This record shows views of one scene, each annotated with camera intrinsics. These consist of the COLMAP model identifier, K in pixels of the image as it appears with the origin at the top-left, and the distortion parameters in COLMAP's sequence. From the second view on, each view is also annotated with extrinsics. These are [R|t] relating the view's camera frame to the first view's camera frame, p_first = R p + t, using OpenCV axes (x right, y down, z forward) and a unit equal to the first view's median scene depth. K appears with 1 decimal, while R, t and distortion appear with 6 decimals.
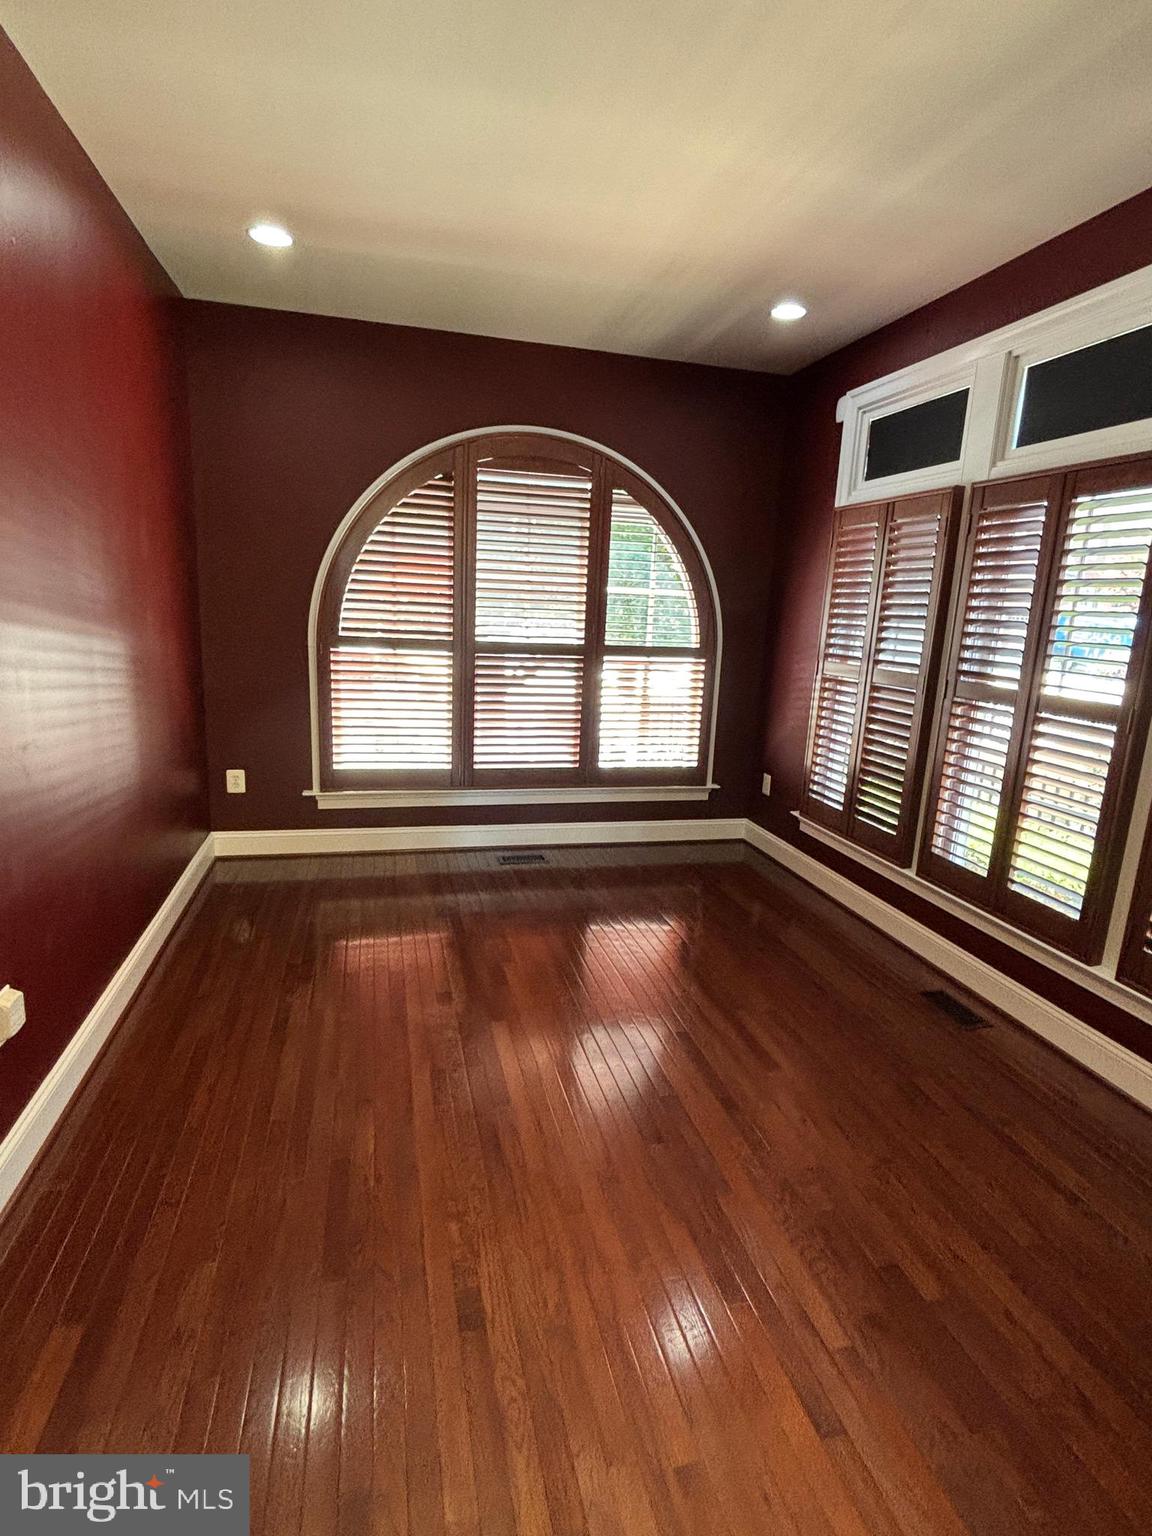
lens RADIAL K [[779.4, 0, 577.6], [0, 779.4, 768.3], [0, 0, 1]] dist [-0.002675, 0.001878]
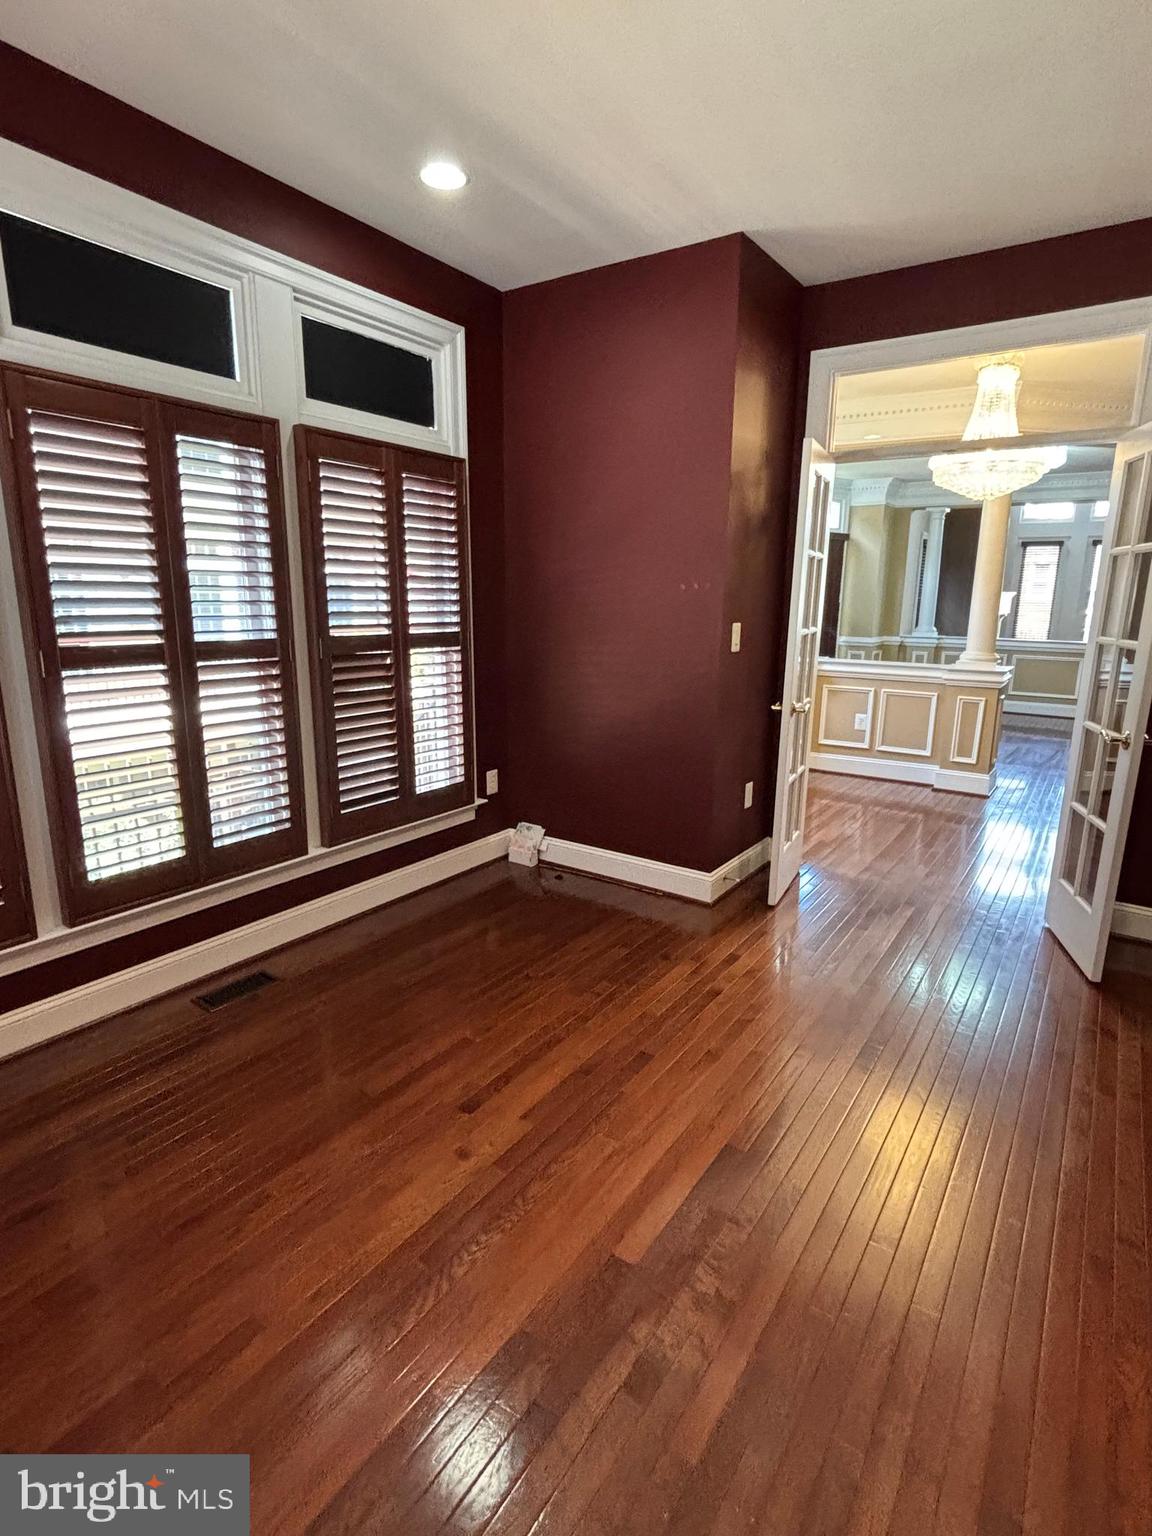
lens RADIAL K [[779.4, 0, 574.9], [0, 779.4, 773.1], [0, 0, 1]] dist [-0.002675, 0.001878]
pose [[-0.657450, -0.212281, 0.722977, -0.469657], [0.121148, 0.917232, 0.379486, -0.273978], [-0.743695, 0.337080, -0.577316, 1.351037]]
